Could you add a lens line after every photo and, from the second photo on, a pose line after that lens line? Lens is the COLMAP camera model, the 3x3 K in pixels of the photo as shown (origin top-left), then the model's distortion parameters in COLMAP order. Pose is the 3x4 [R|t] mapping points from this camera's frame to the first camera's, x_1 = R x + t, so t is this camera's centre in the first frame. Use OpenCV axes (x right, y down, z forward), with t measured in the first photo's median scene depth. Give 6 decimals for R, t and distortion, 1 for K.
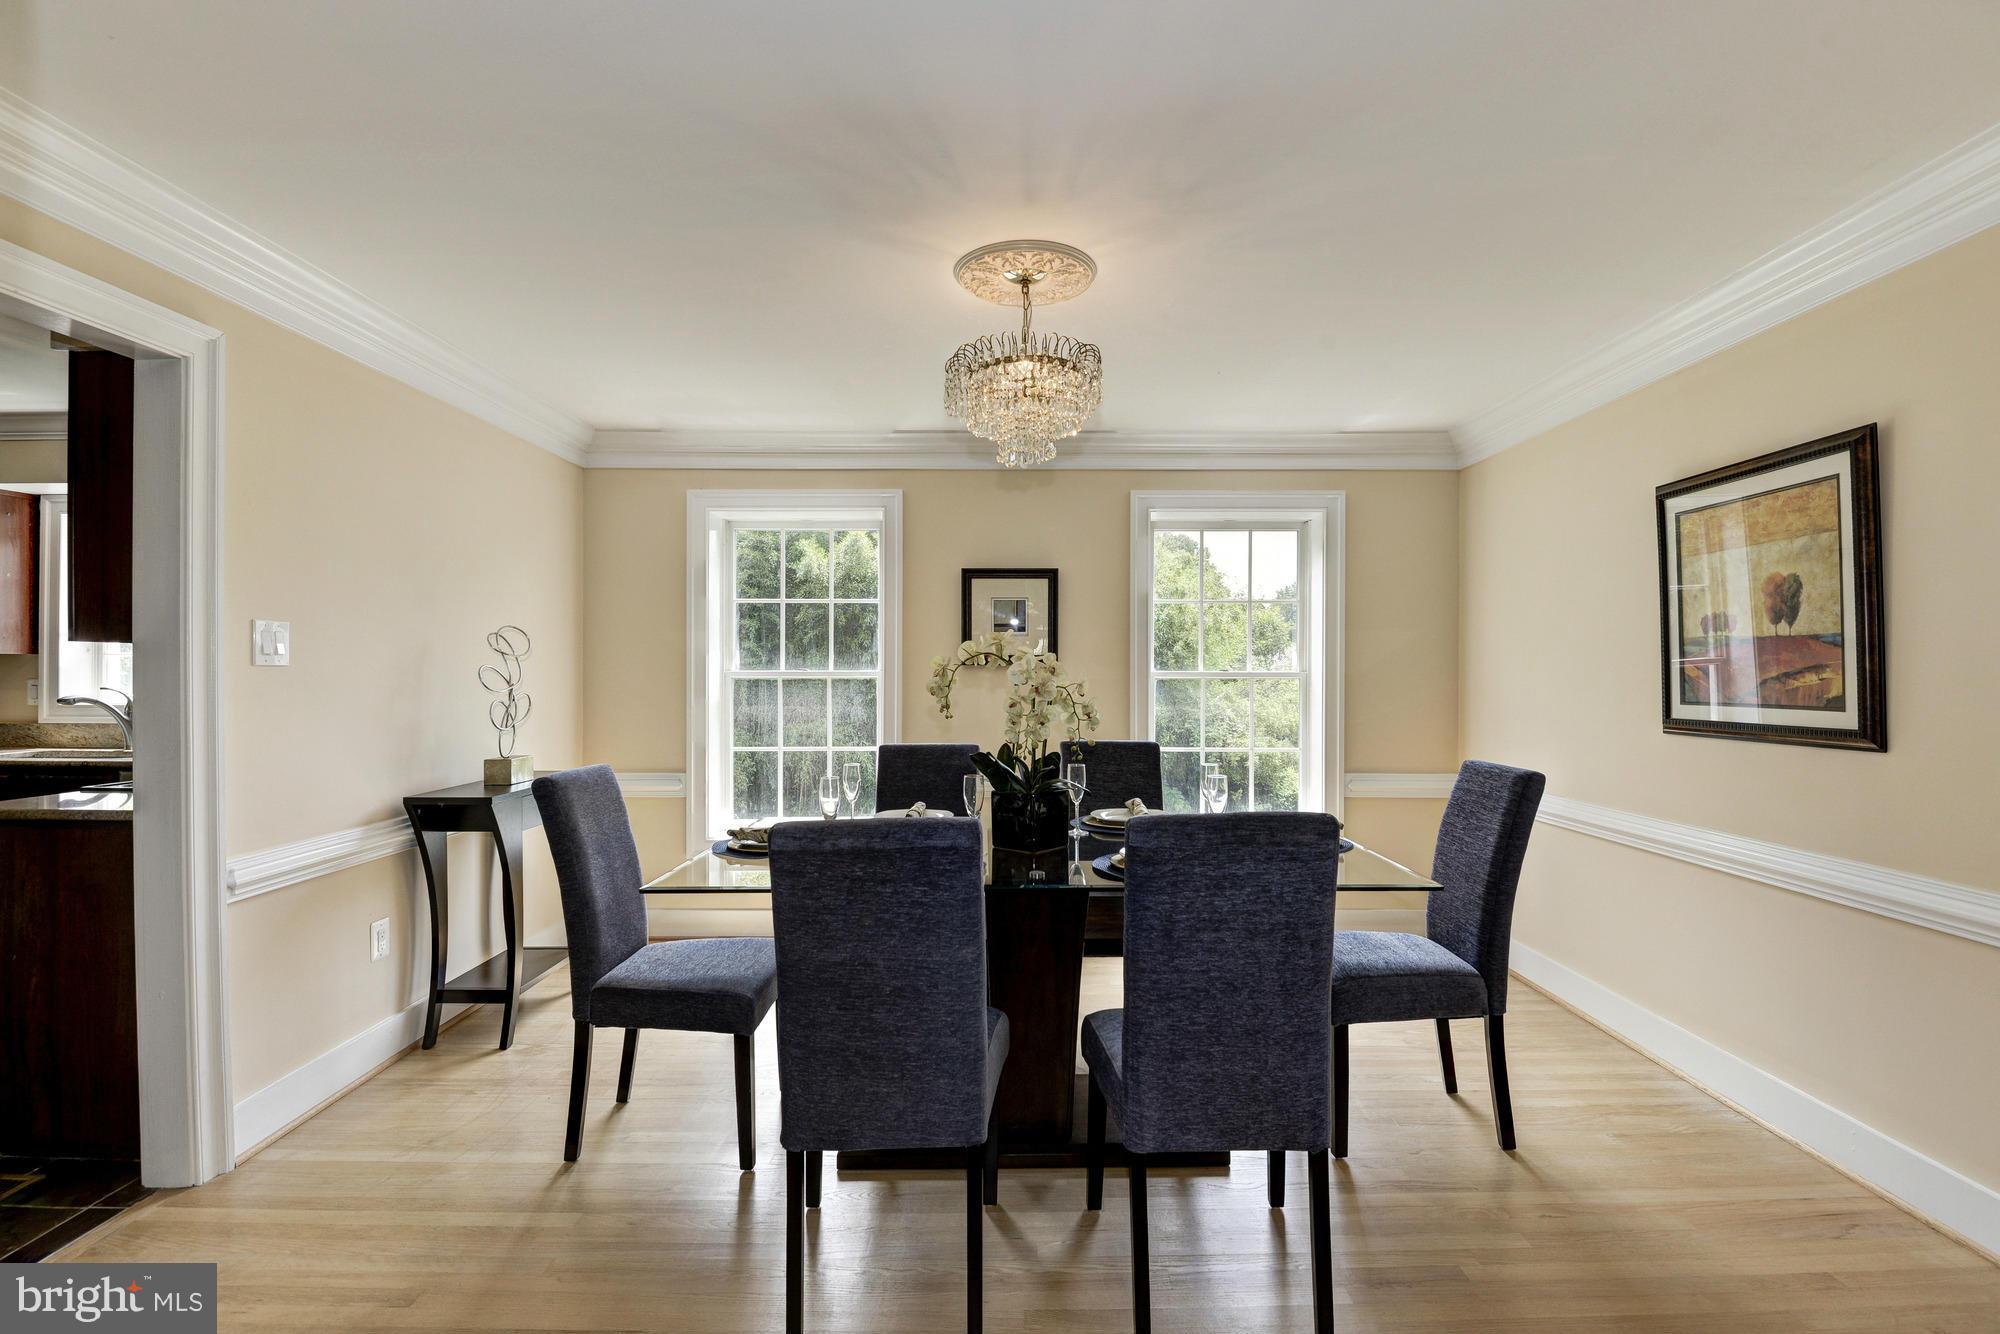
lens RADIAL K [[949.2, 0, 998.5], [0, 949.2, 680.7], [0, 0, 1]] dist [0.026807, -0.022466]
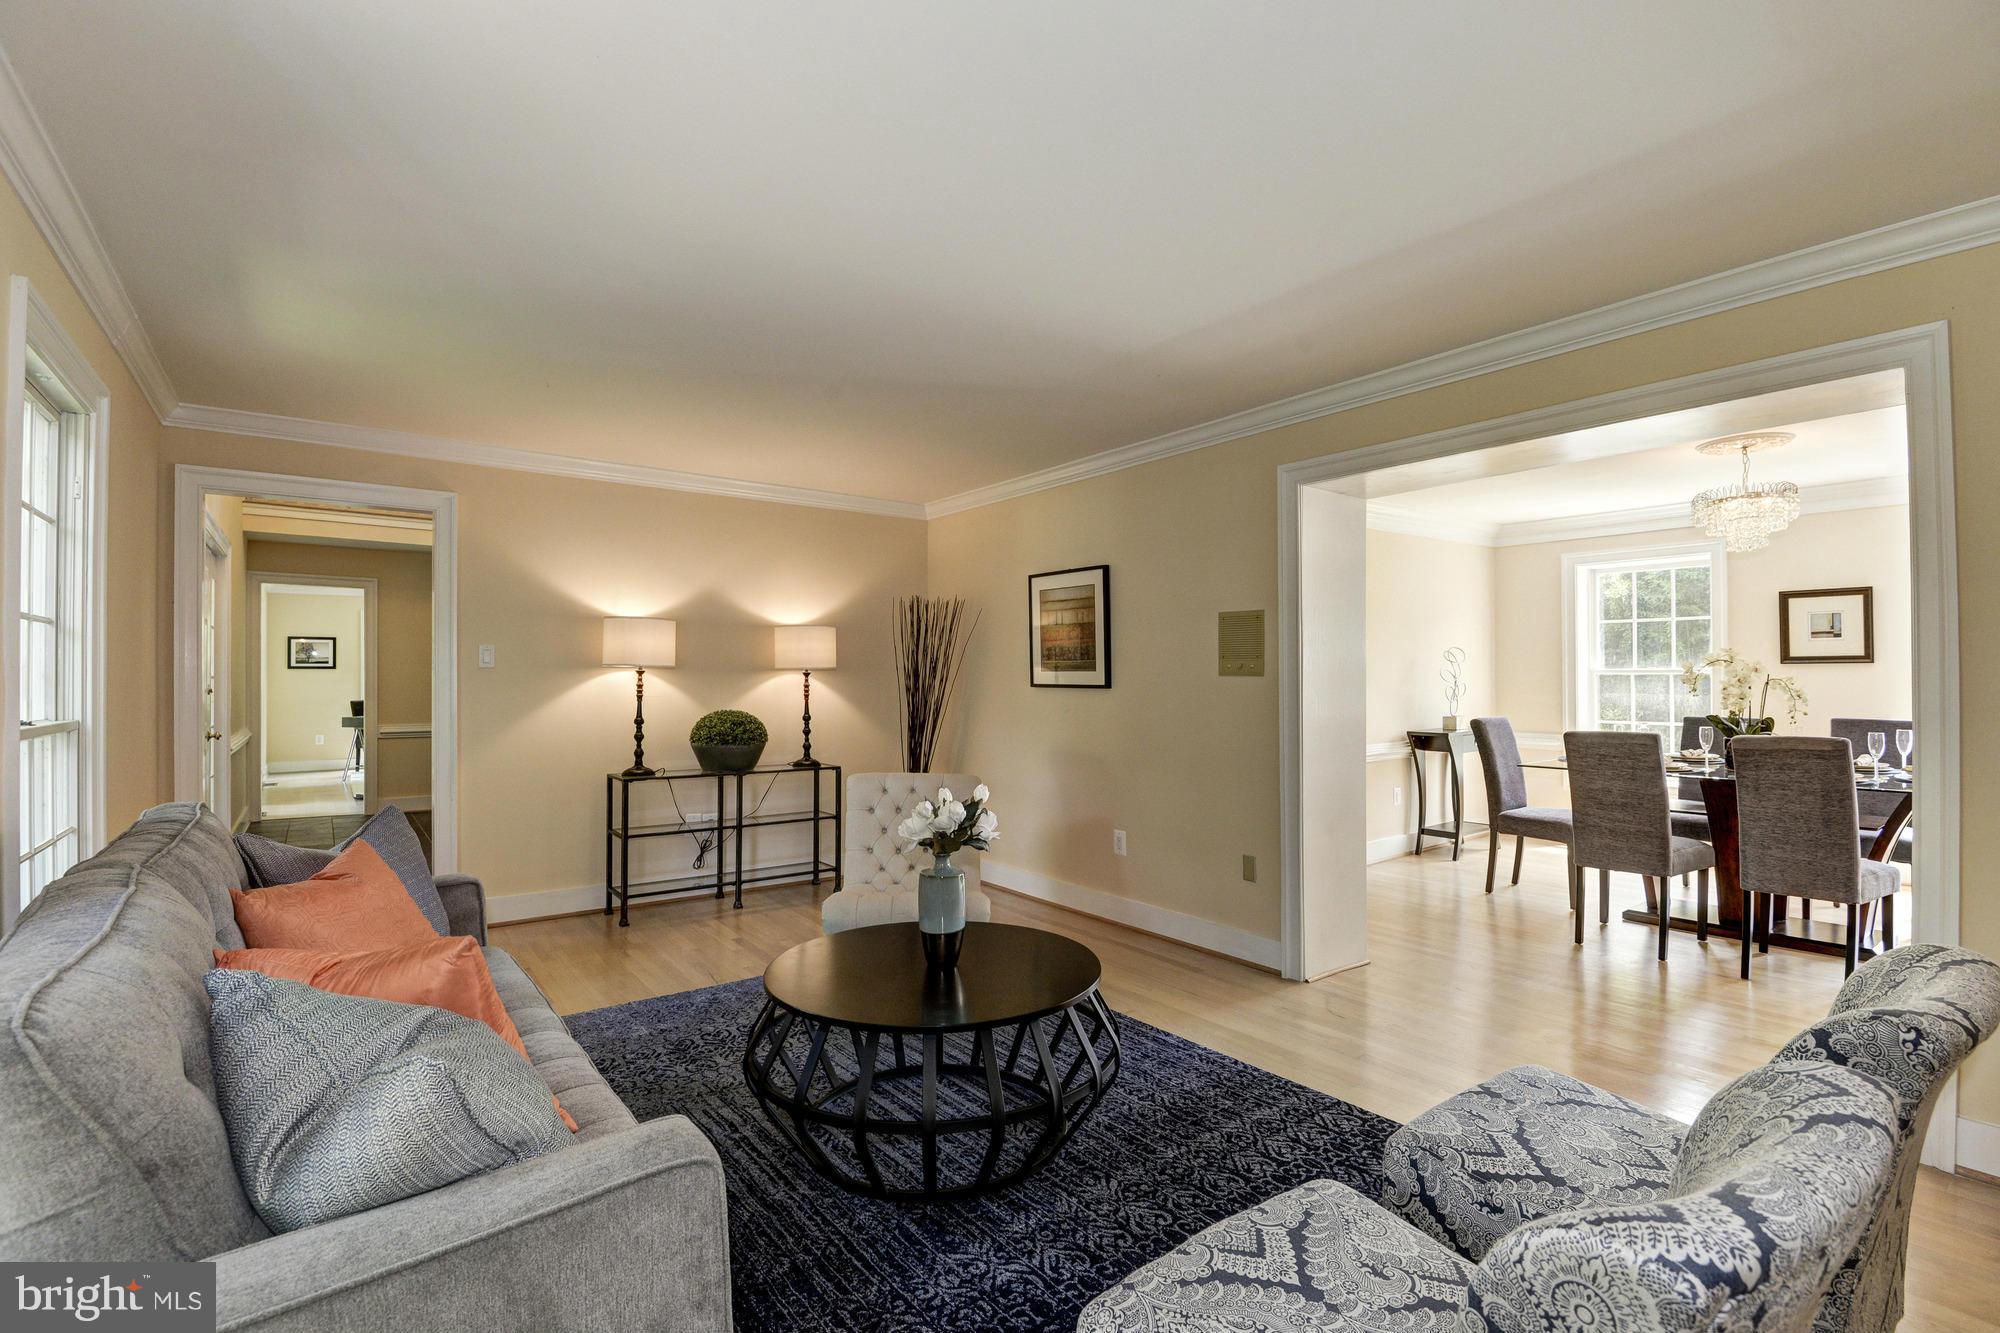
lens RADIAL K [[907.0, 0, 1000.0], [0, 907.0, 666.5], [0, 0, 1]] dist [-0.016869, -0.019279]
pose [[0.607878, -0.009121, -0.793978, 0.389378], [0.001120, 0.999943, -0.010630, -0.001047], [0.794029, 0.005573, 0.607854, -0.868456]]
